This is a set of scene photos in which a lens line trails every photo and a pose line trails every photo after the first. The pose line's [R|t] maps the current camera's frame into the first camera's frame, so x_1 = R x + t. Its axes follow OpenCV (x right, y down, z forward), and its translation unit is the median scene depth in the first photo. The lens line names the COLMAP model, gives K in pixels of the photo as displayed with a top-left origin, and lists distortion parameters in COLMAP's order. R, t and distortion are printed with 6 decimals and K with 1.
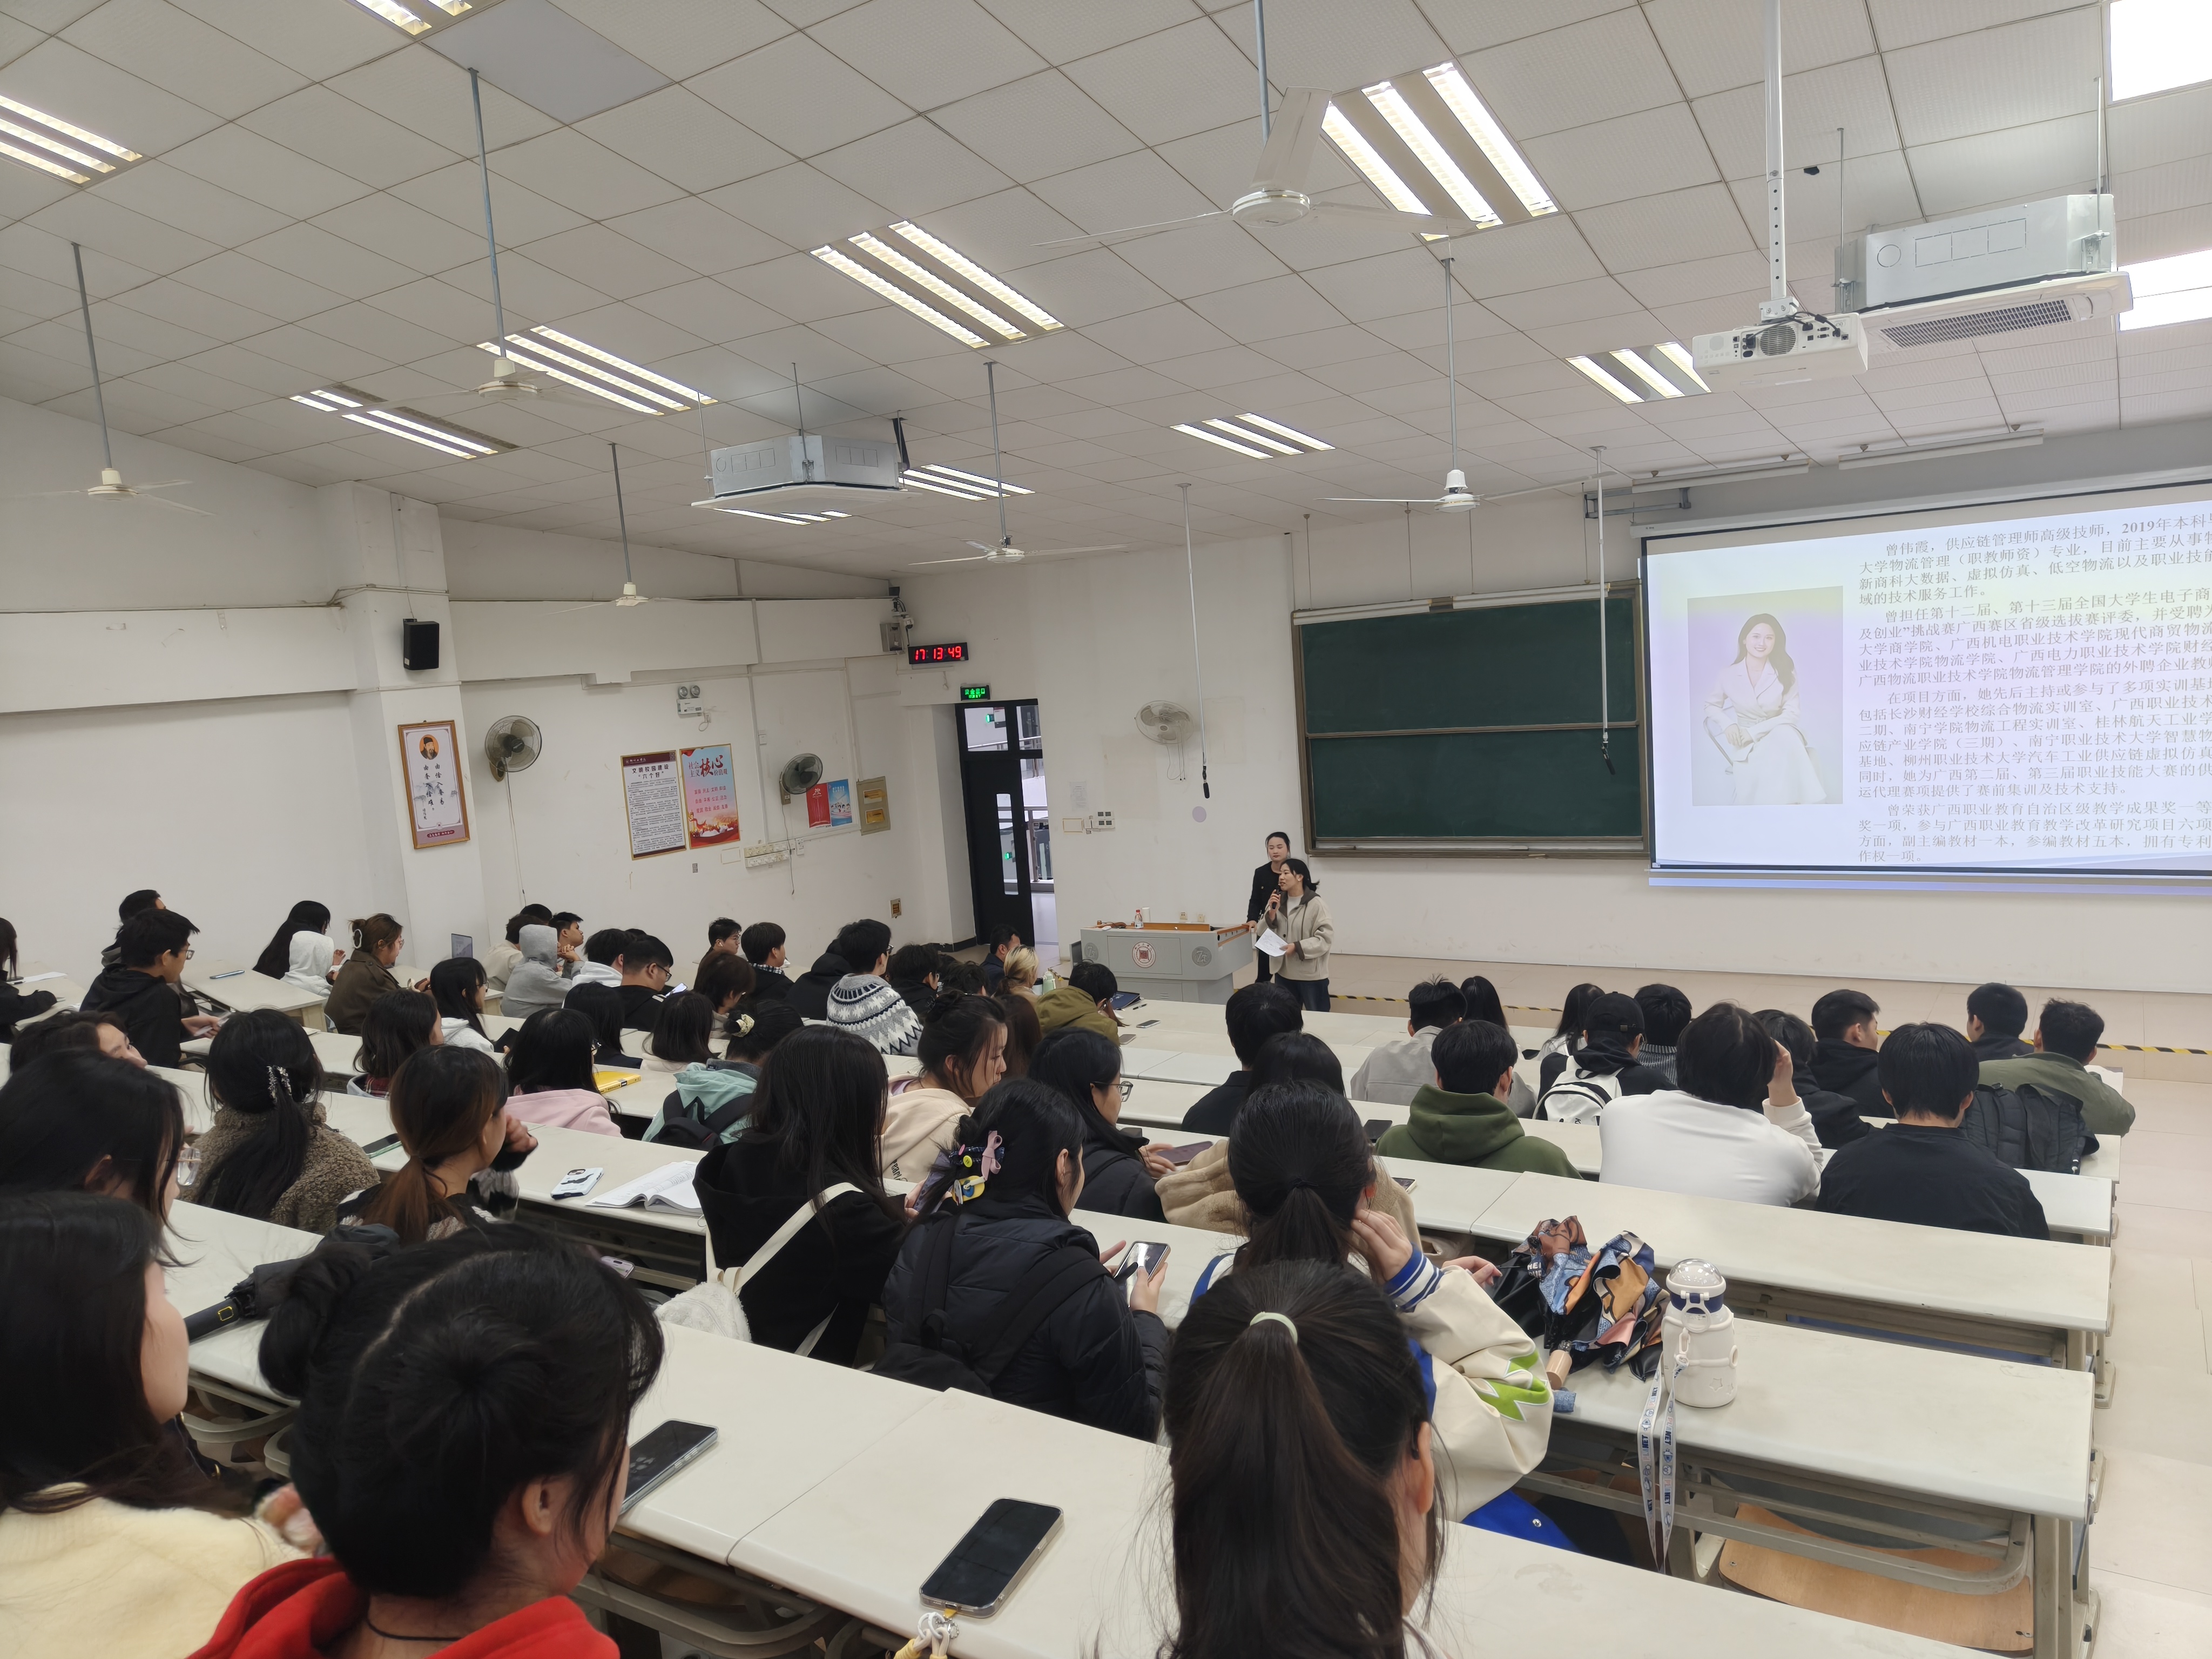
lens RADIAL K [[1544.9, 0, 1108.0], [0, 1544.9, 836.3], [0, 0, 1]] dist [0.028335, -0.014693]
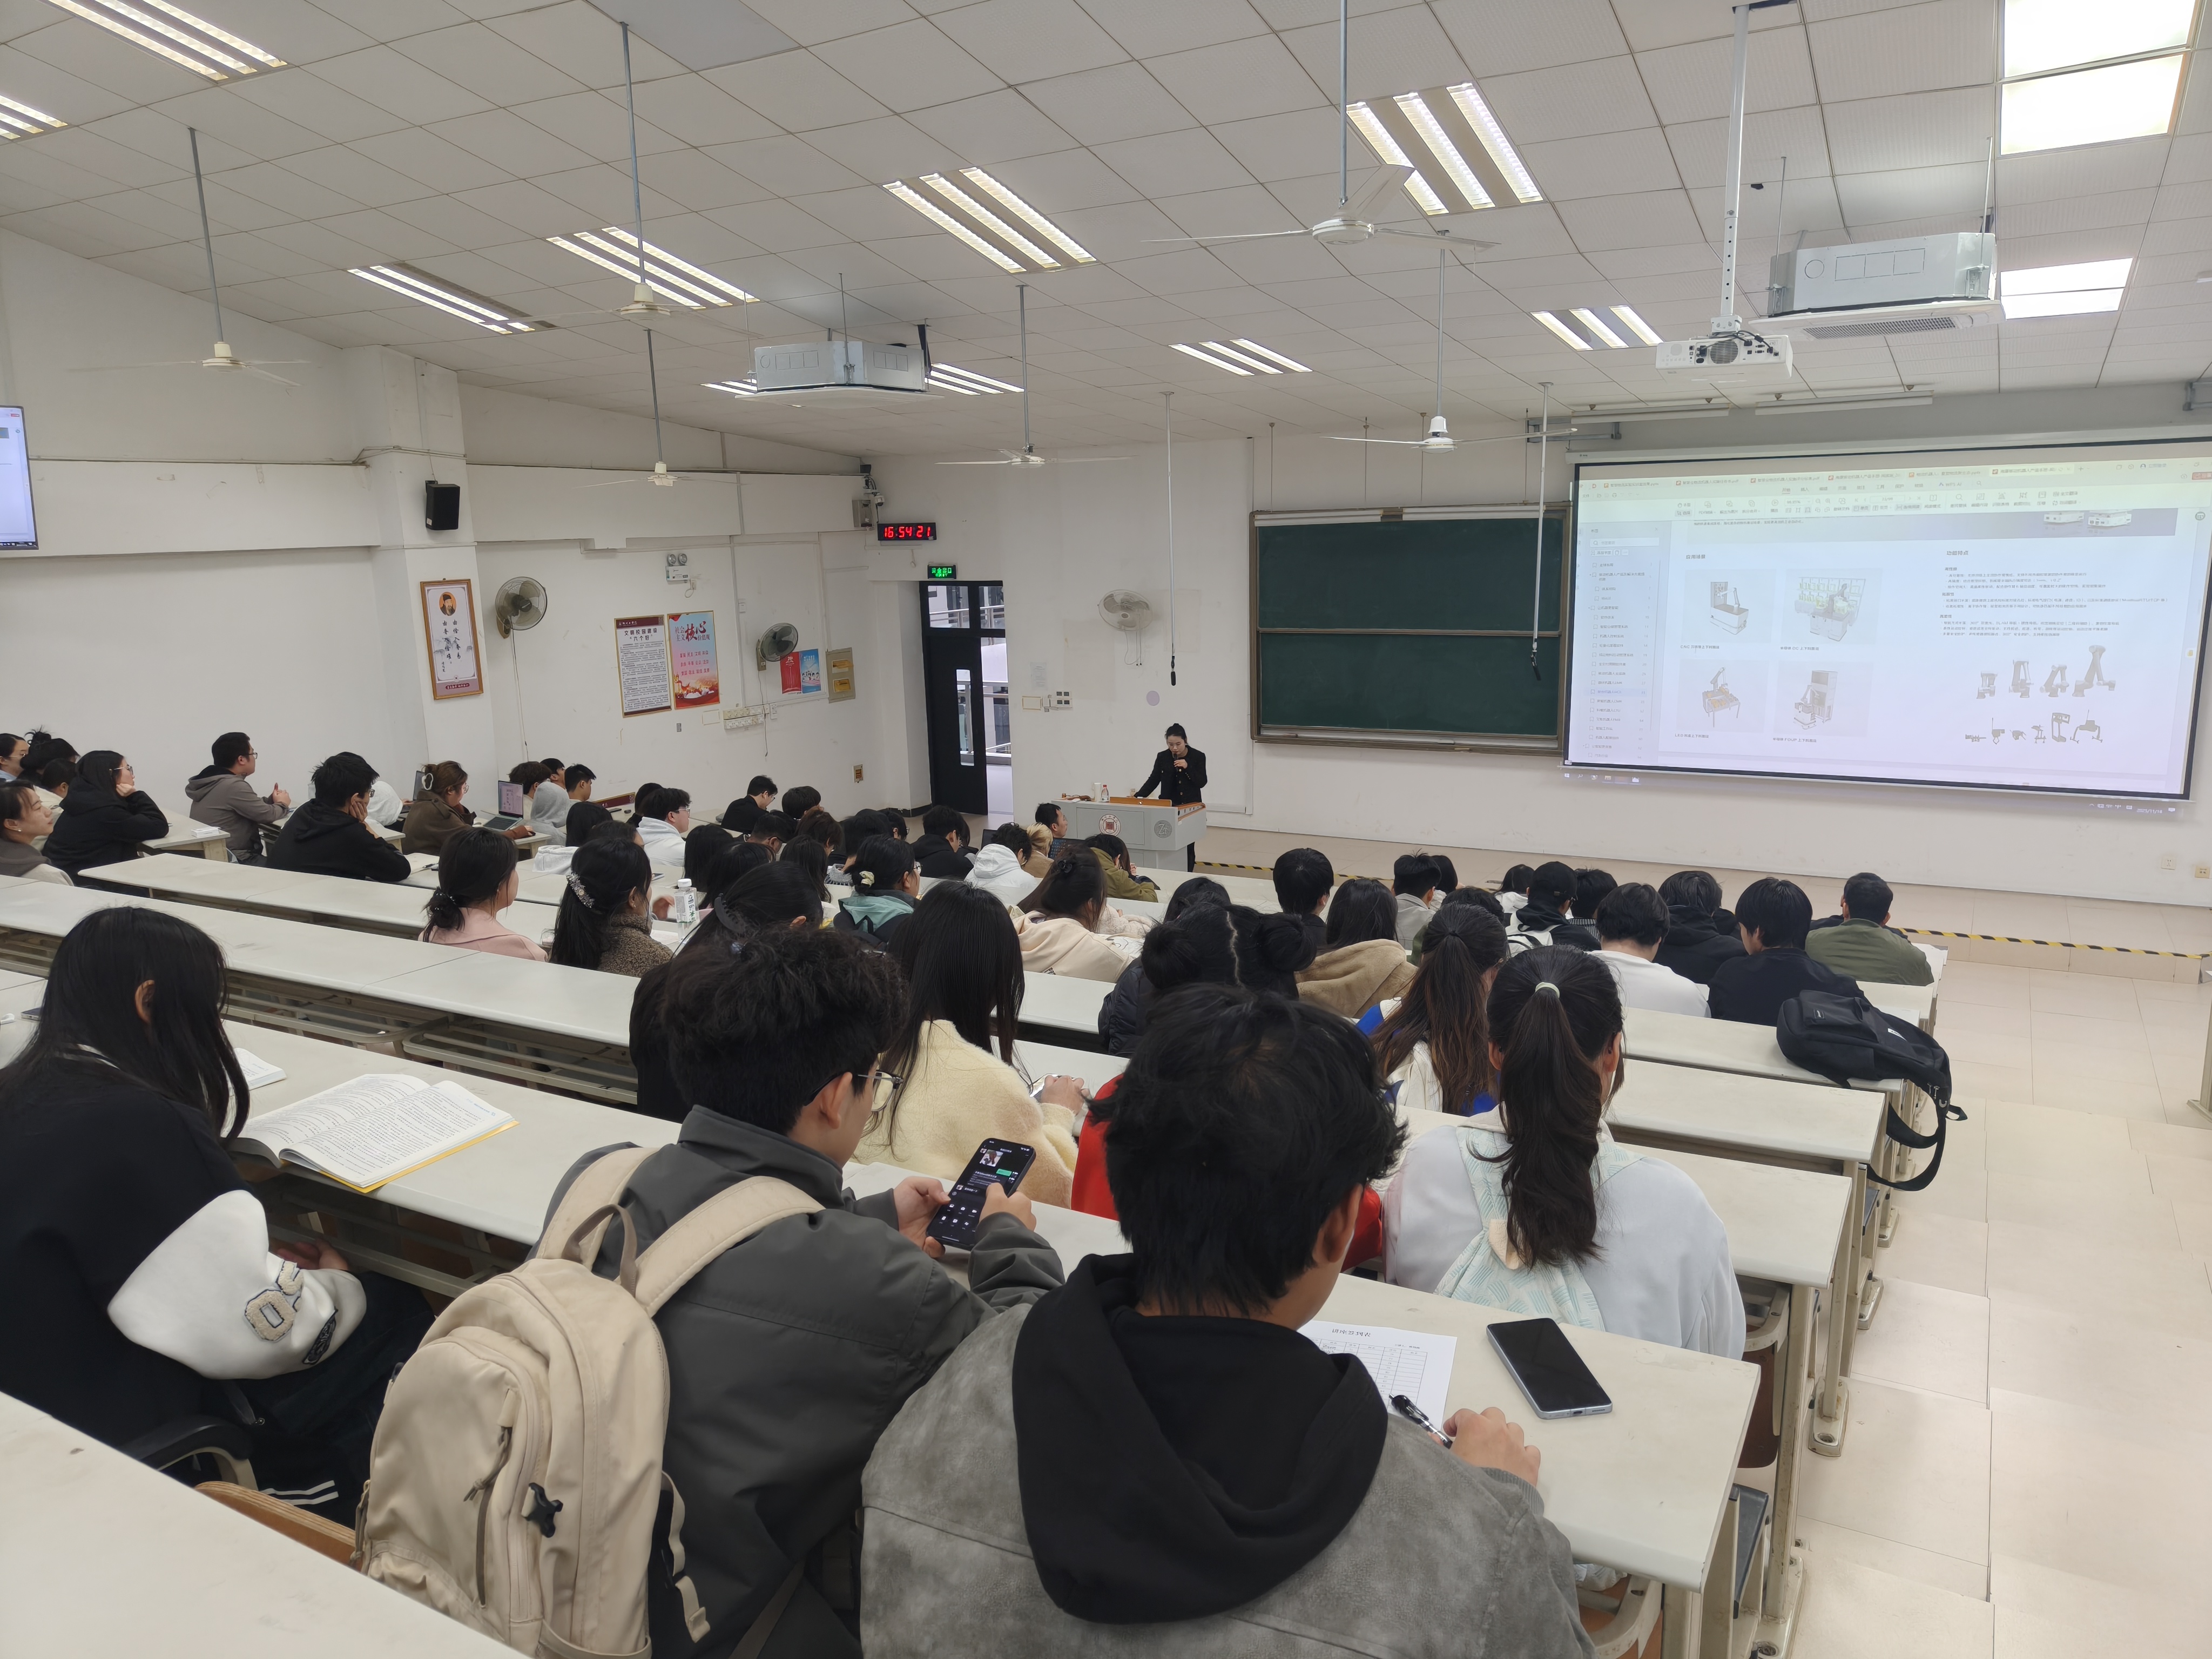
lens RADIAL K [[1544.9, 0, 1105.0], [0, 1544.9, 831.9], [0, 0, 1]] dist [0.028335, -0.014693]
pose [[0.997158, 0.037997, 0.065058, -0.053006], [-0.042943, 0.996152, 0.076395, -0.002572], [-0.061905, -0.078972, 0.994953, -0.097936]]
